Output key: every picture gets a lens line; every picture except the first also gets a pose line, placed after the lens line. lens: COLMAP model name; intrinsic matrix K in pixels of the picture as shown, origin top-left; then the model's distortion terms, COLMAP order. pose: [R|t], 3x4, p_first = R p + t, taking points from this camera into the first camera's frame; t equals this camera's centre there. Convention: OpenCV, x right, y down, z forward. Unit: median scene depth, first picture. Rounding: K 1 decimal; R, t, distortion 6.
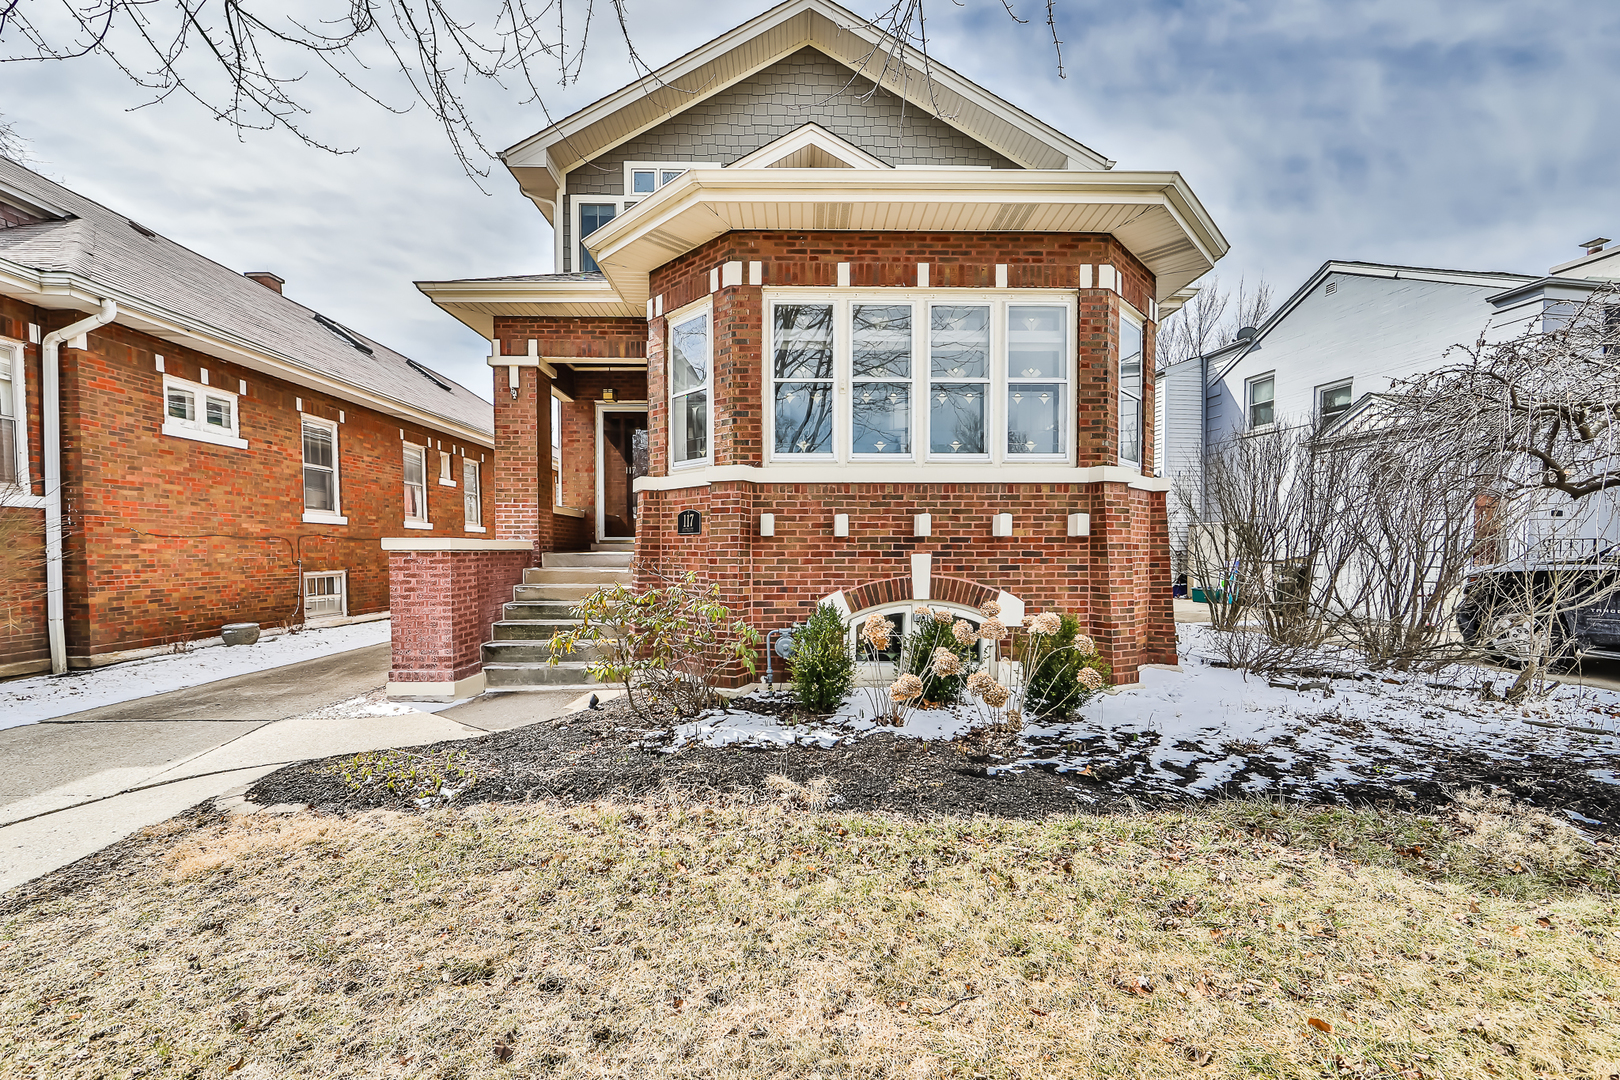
lens RADIAL K [[638.2, 0, 823.4], [0, 638.2, 572.8], [0, 0, 1]] dist [-0.015126, 0.003332]
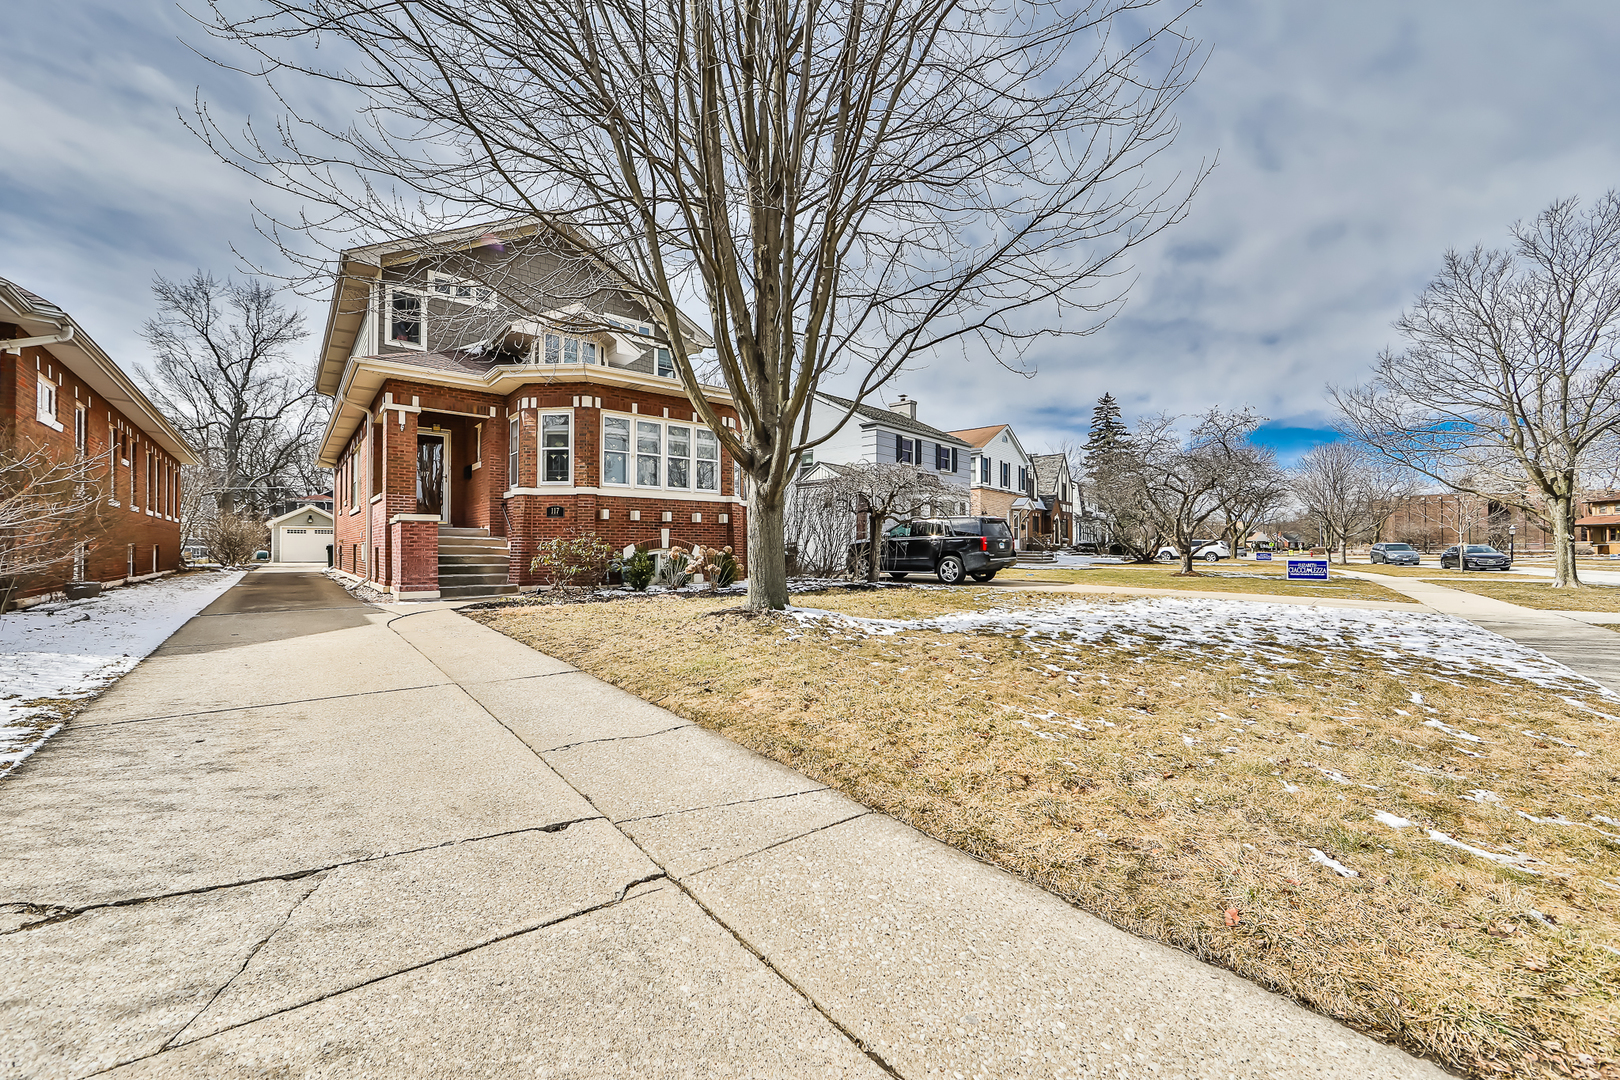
lens RADIAL K [[638.2, 0, 807.7], [0, 638.2, 546.8], [0, 0, 1]] dist [-0.015126, 0.003332]
pose [[0.783161, 0.005714, 0.621793, -0.894246], [0.023560, 0.998967, -0.038854, 0.139693], [-0.621373, 0.045078, 0.782217, -1.163429]]
